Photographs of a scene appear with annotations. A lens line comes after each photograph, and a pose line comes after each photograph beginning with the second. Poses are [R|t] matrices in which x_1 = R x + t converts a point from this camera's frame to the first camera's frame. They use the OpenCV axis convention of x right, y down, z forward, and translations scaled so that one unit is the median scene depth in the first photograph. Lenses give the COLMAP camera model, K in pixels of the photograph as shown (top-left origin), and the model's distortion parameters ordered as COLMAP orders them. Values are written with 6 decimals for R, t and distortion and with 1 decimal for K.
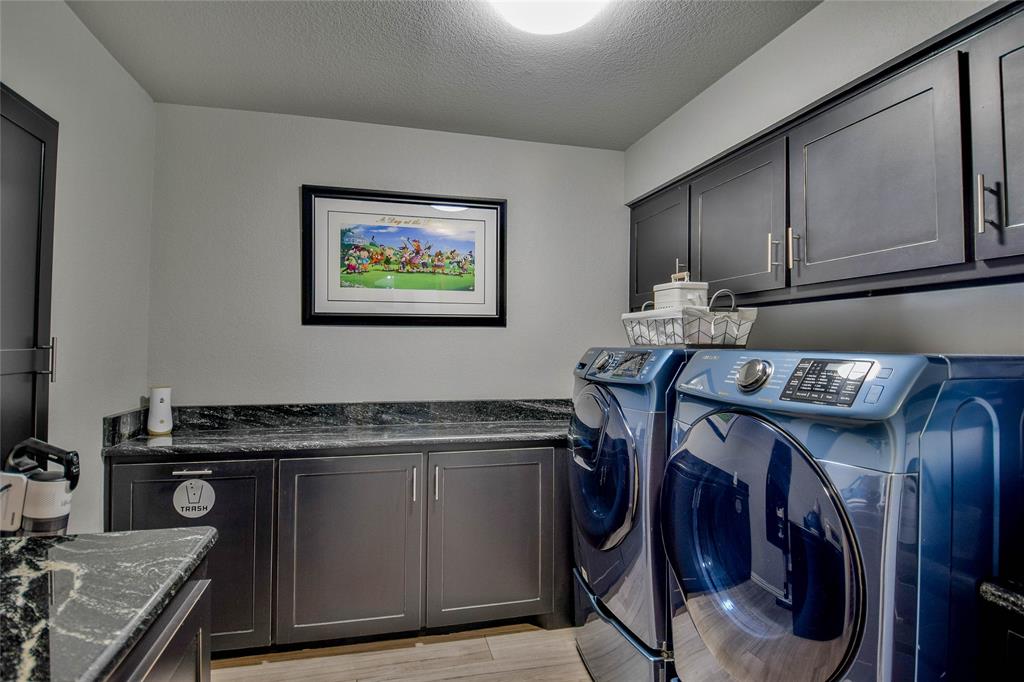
lens RADIAL K [[511.5, 0, 504.2], [0, 511.5, 329.9], [0, 0, 1]] dist [0.012243, -0.023246]
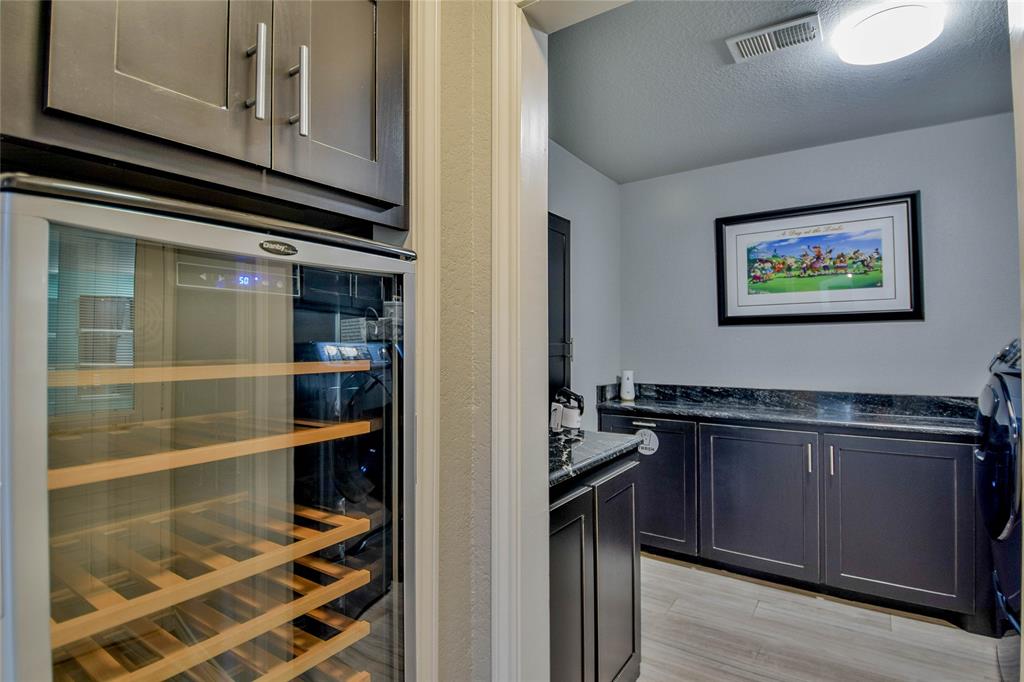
lens RADIAL K [[511.5, 0, 507.7], [0, 511.5, 334.3], [0, 0, 1]] dist [0.012243, -0.023246]
pose [[0.658861, -0.027137, -0.751775, 0.225475], [0.024870, 0.999589, -0.014286, 0.015799], [0.751854, -0.009284, 0.659265, -0.254536]]
